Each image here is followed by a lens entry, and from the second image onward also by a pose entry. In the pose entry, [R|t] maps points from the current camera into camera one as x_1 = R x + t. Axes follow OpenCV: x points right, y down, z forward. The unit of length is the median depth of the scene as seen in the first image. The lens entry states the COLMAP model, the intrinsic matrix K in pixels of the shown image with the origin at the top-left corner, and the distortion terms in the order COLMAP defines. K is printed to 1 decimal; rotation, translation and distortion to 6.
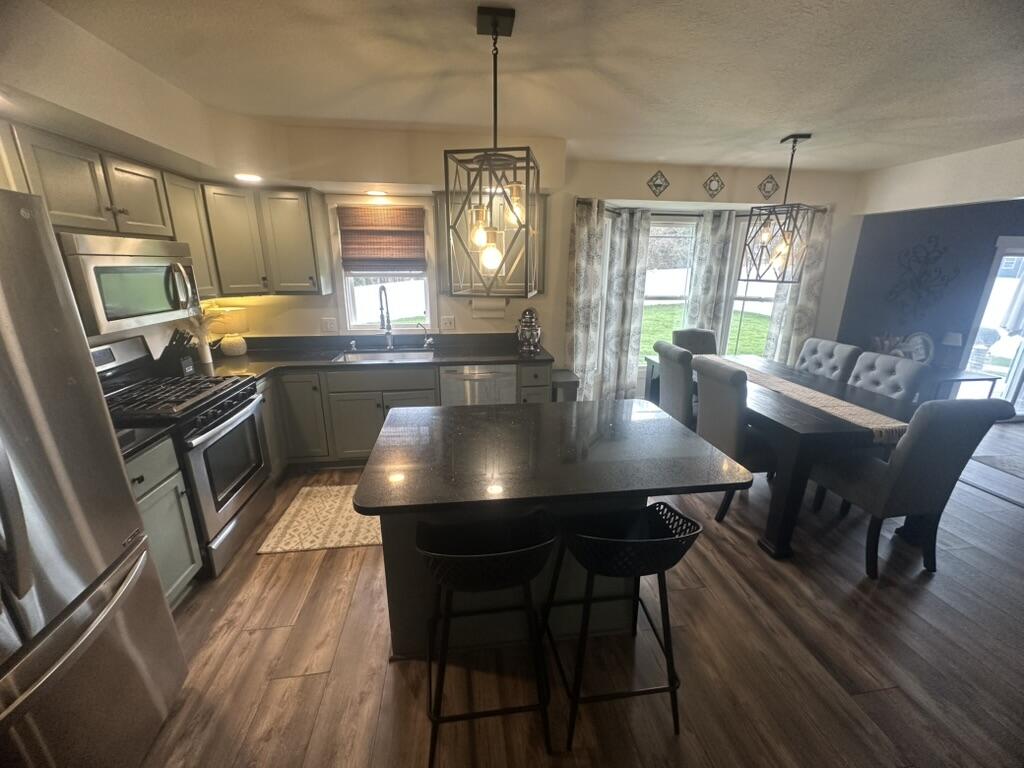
lens RADIAL K [[408.1, 0, 508.6], [0, 408.1, 386.0], [0, 0, 1]] dist [-0.001624, 0.000136]
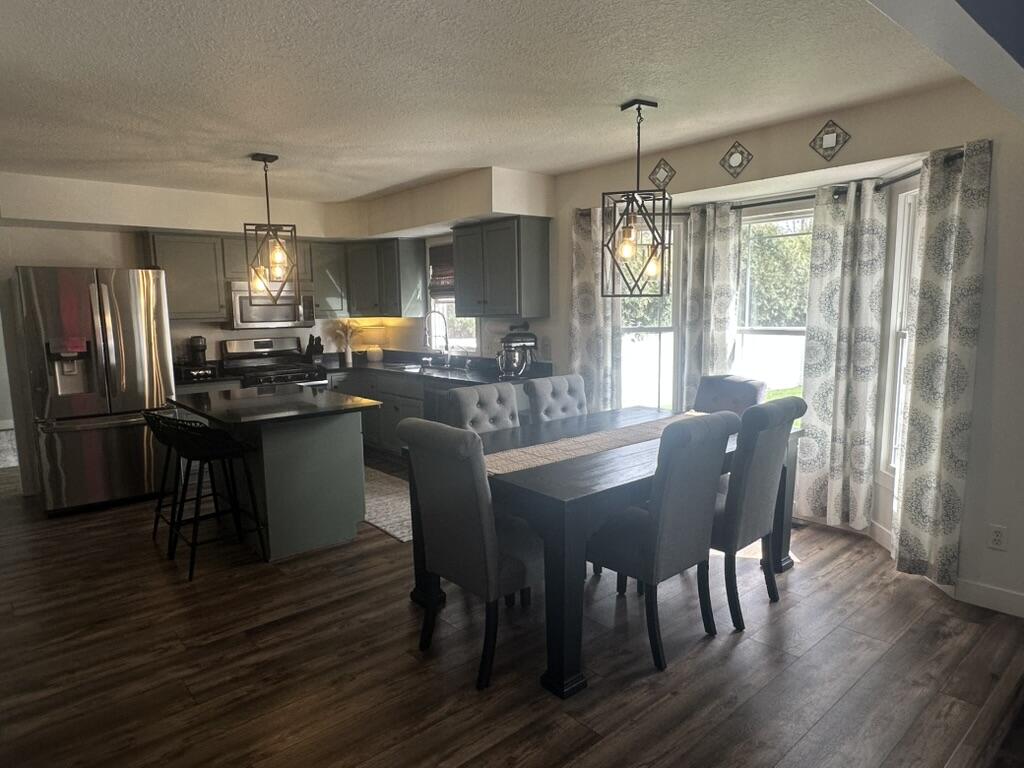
lens RADIAL K [[630.4, 0, 508.8], [0, 630.4, 388.0], [0, 0, 1]] dist [0.001564, -0.000351]
pose [[0.552025, 0.091194, -0.828825, 1.190218], [-0.221634, 0.974292, -0.040416, -0.005402], [0.803832, 0.206006, 0.558046, 0.205321]]
